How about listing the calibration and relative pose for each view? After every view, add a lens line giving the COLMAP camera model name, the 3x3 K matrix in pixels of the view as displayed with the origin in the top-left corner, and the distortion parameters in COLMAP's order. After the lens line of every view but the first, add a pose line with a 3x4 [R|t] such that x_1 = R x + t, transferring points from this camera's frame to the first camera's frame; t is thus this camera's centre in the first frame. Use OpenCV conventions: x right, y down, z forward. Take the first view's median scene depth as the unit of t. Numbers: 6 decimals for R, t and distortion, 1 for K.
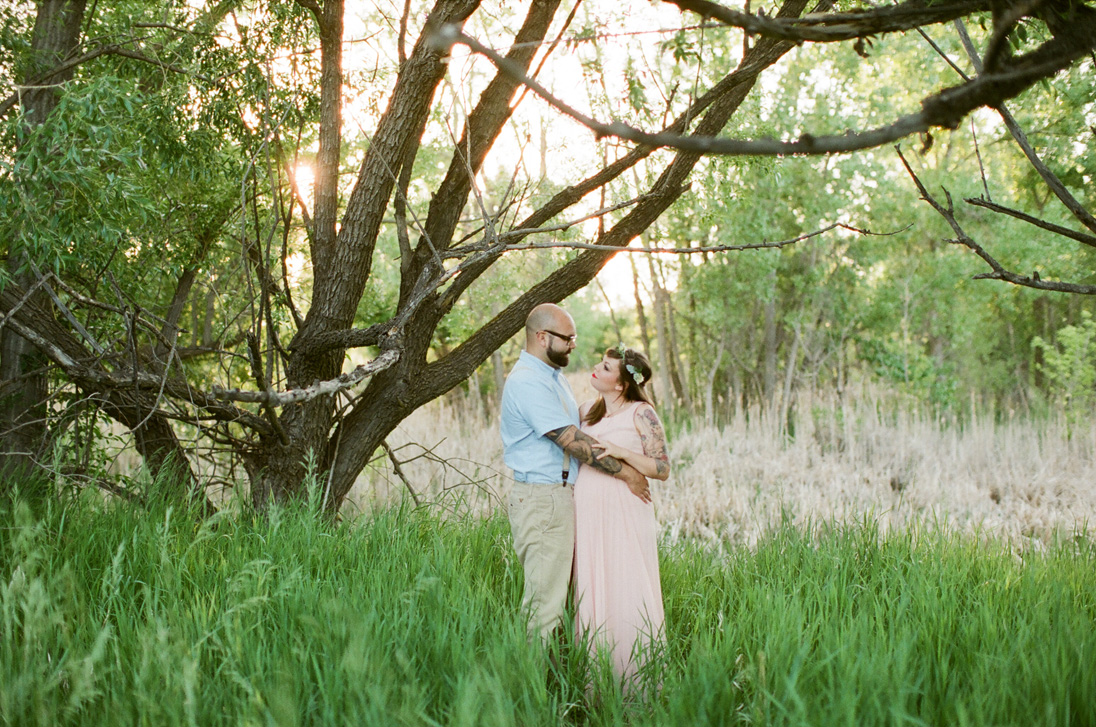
lens RADIAL K [[1754.5, 0, 548.0], [0, 1754.5, 363.5], [0, 0, 1]] dist [-0.029436, -0.036711]
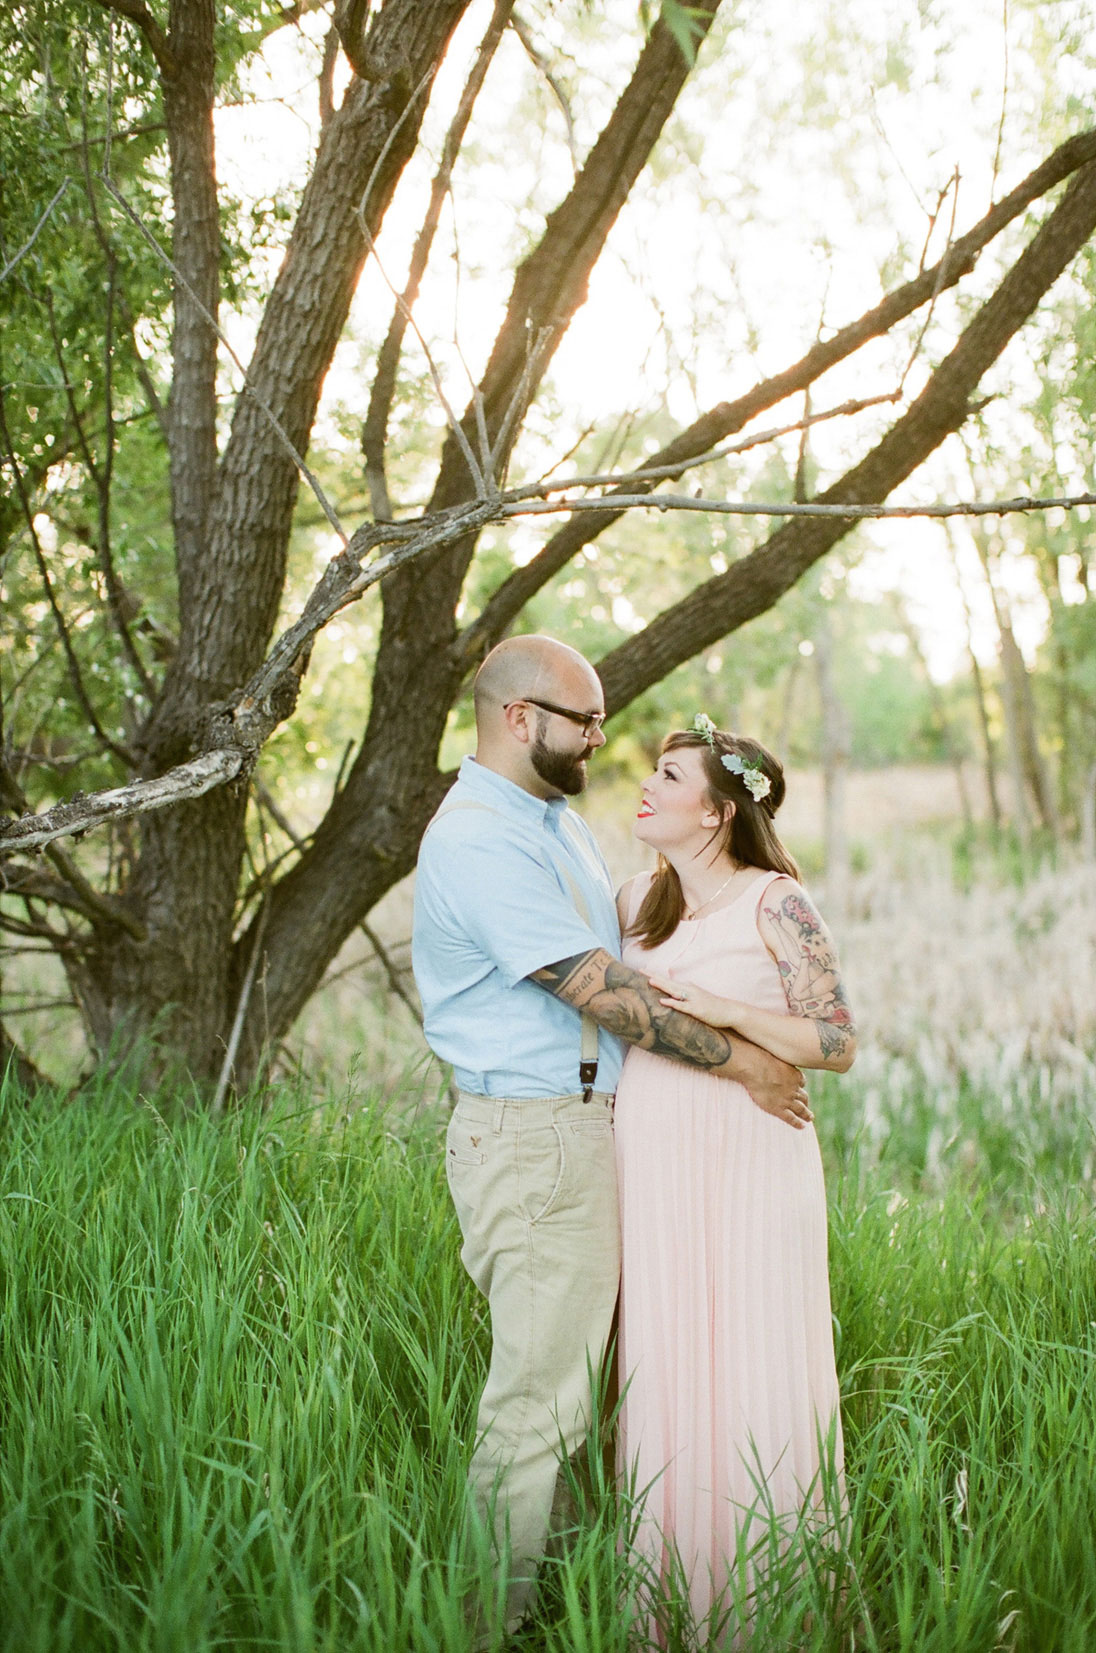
lens RADIAL K [[2658.8, 0, 548.0], [0, 2658.8, 826.5], [0, 0, 1]] dist [0.081179, 0.001972]
pose [[0.995587, -0.009590, -0.093355, 0.055977], [0.012044, 0.999596, 0.025756, -0.005827], [0.093070, -0.026767, 0.995300, 0.417134]]
